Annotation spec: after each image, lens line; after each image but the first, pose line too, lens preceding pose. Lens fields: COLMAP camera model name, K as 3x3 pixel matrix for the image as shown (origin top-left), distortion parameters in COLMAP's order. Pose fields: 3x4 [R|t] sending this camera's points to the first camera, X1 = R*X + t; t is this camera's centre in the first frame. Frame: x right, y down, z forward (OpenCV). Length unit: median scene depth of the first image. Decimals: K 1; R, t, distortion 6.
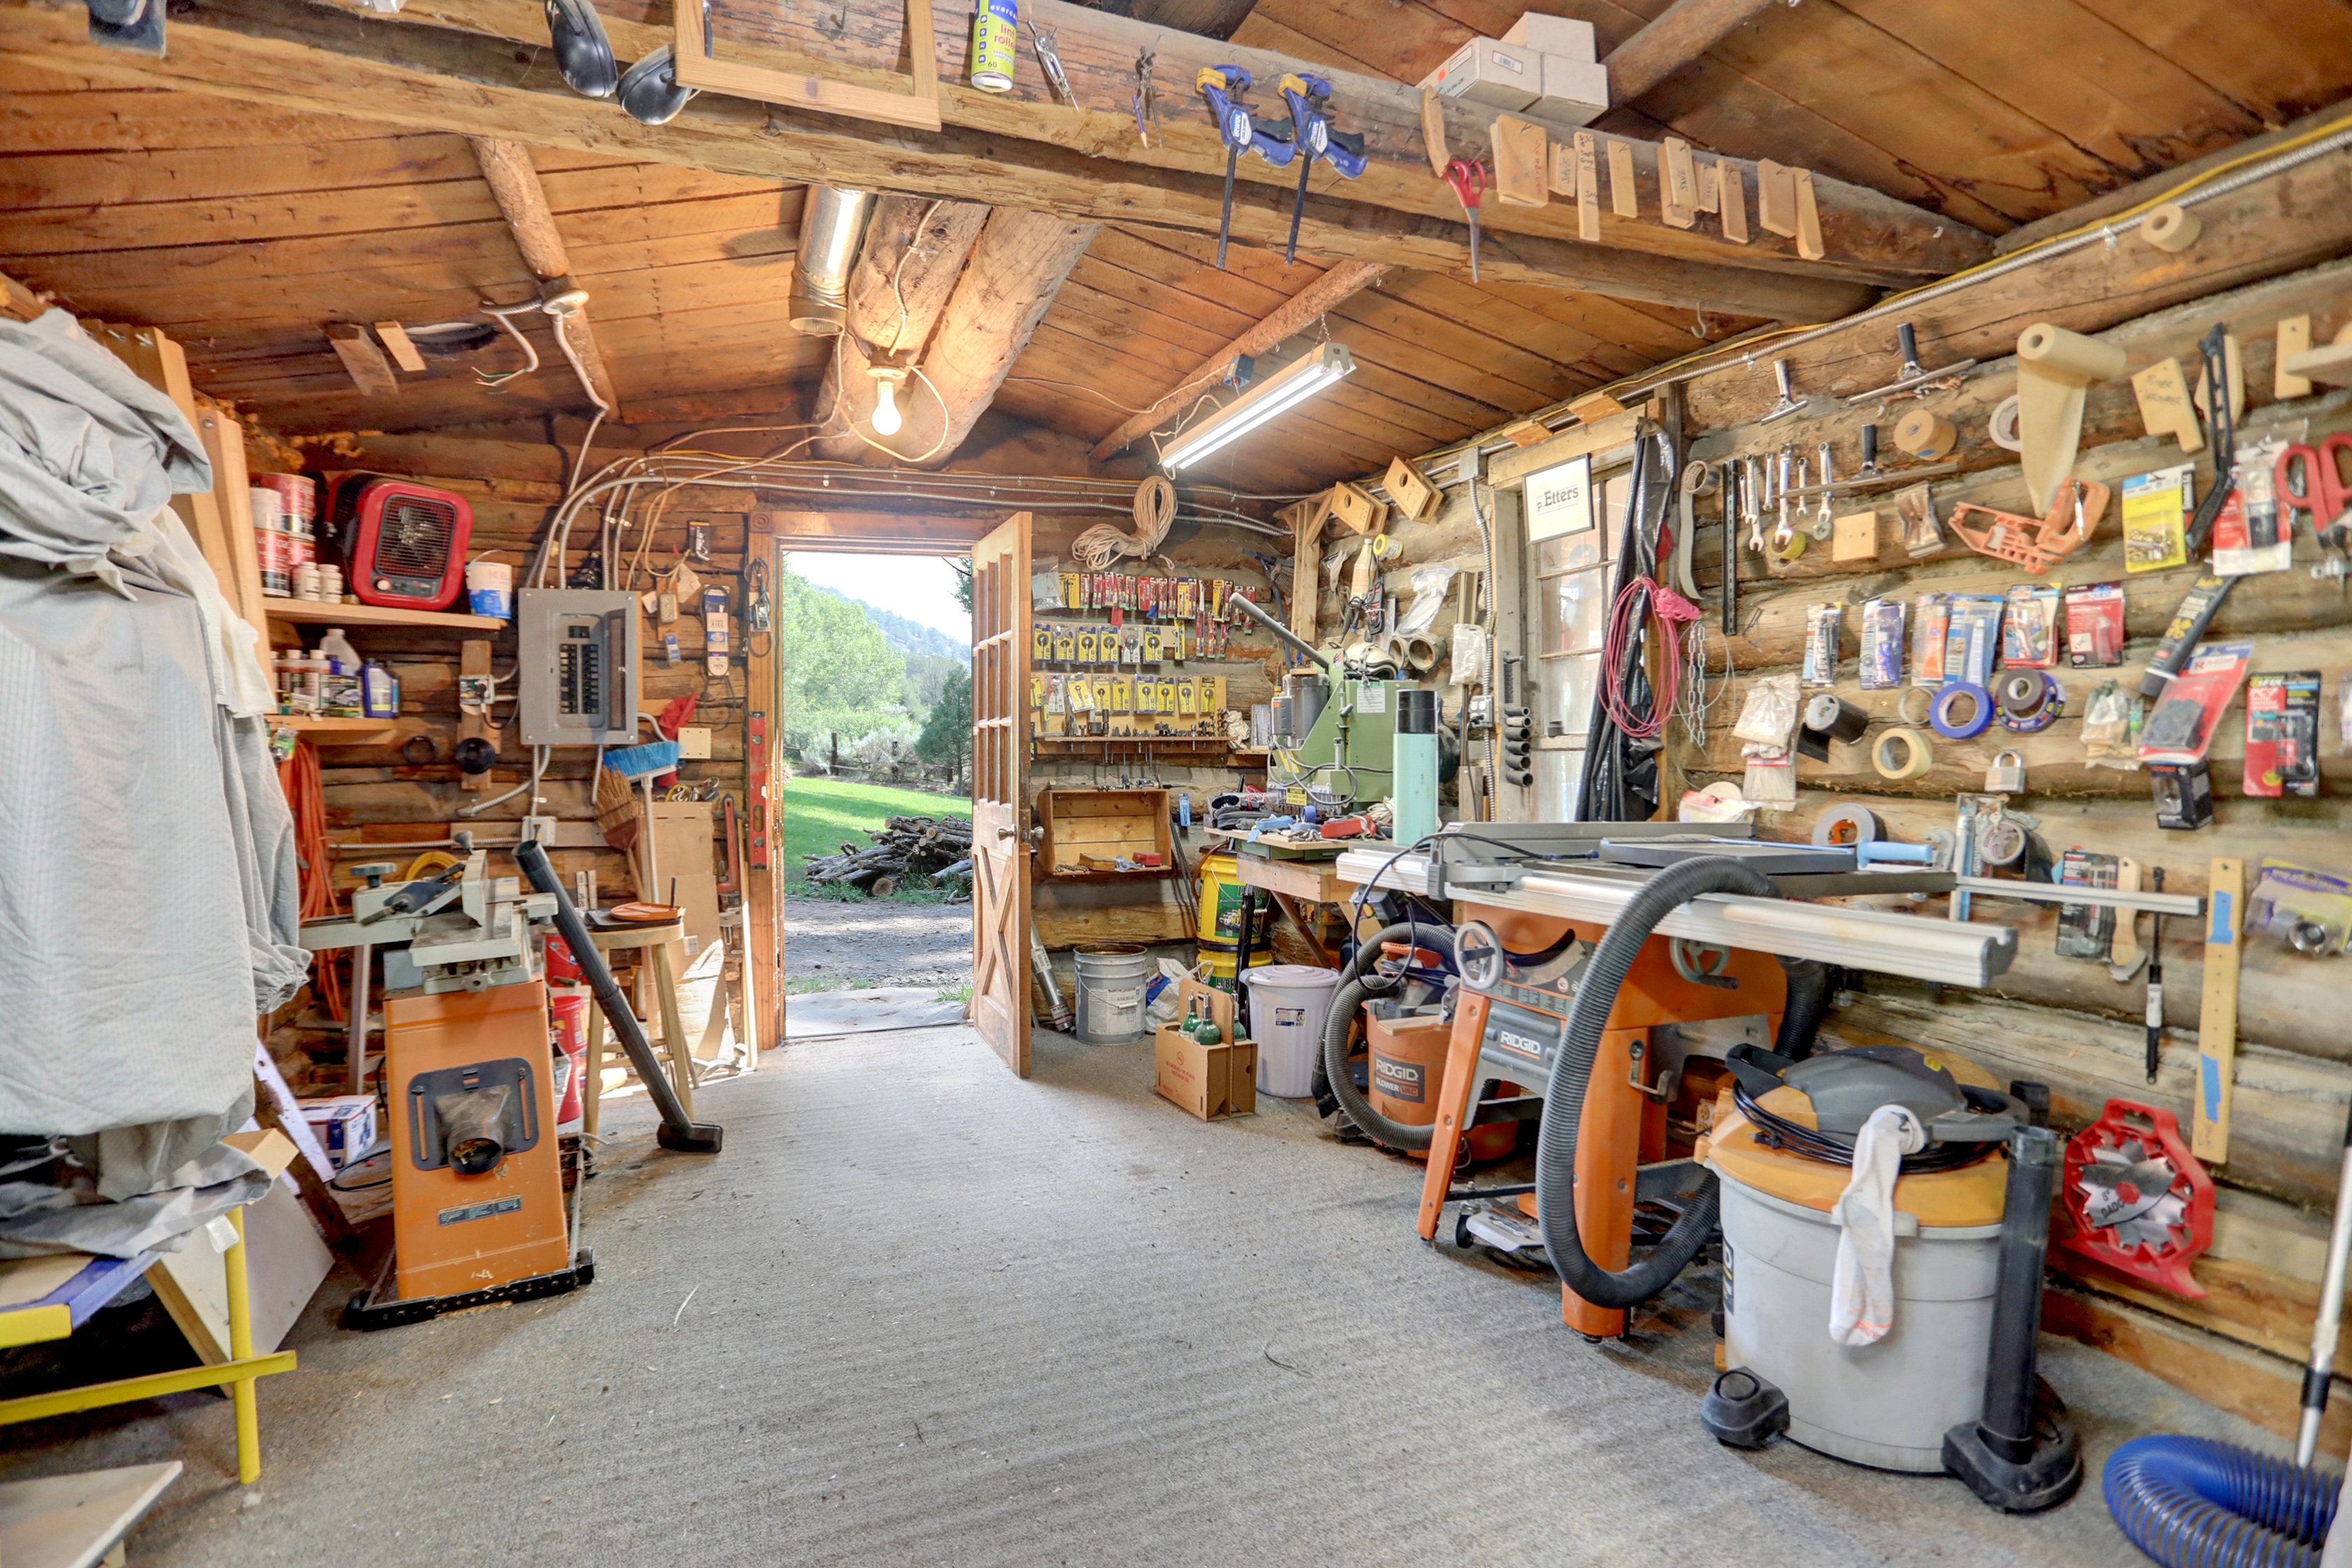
lens RADIAL K [[1152.7, 0, 1180.7], [0, 1152.7, 766.3], [0, 0, 1]] dist [-0.070496, 0.029432]
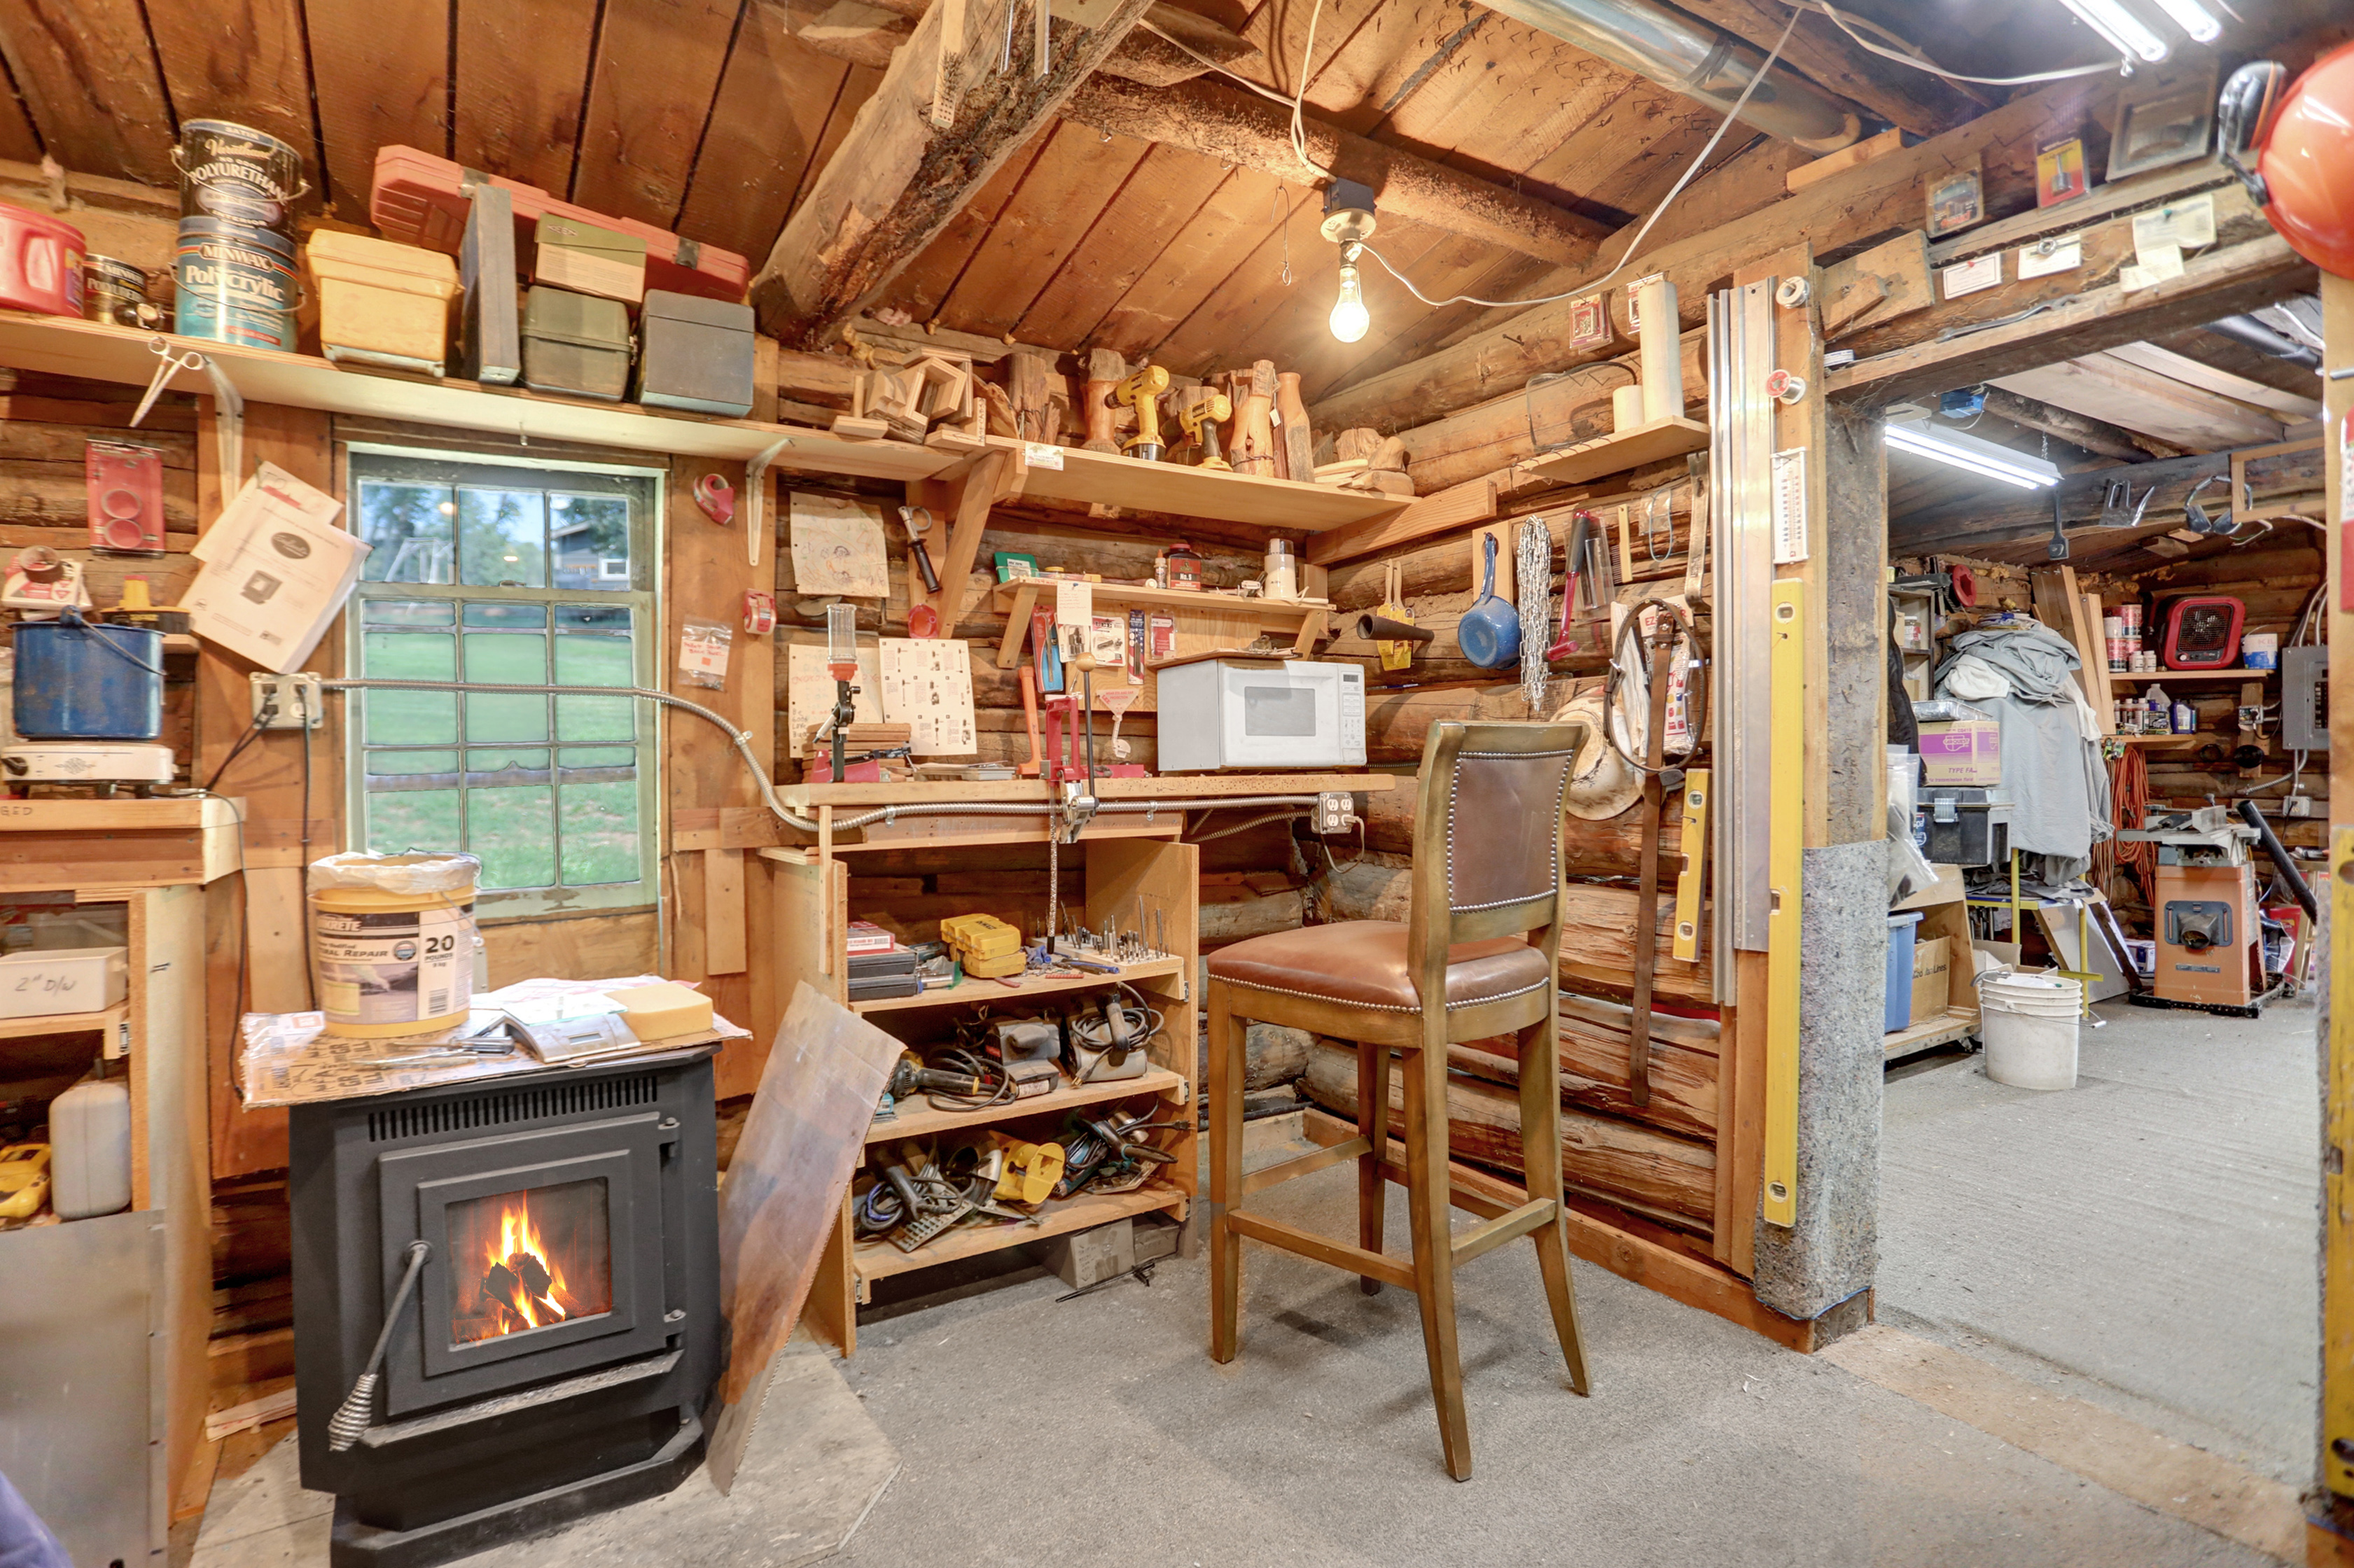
lens RADIAL K [[1153.5, 0, 1181.7], [0, 1153.5, 766.3], [0, 0, 1]] dist [-0.070496, 0.029432]
pose [[0.163423, 0.010835, -0.986497, 0.708139], [-0.014391, 0.999859, 0.008598, 0.013700], [0.986451, 0.012792, 0.163556, -0.784298]]
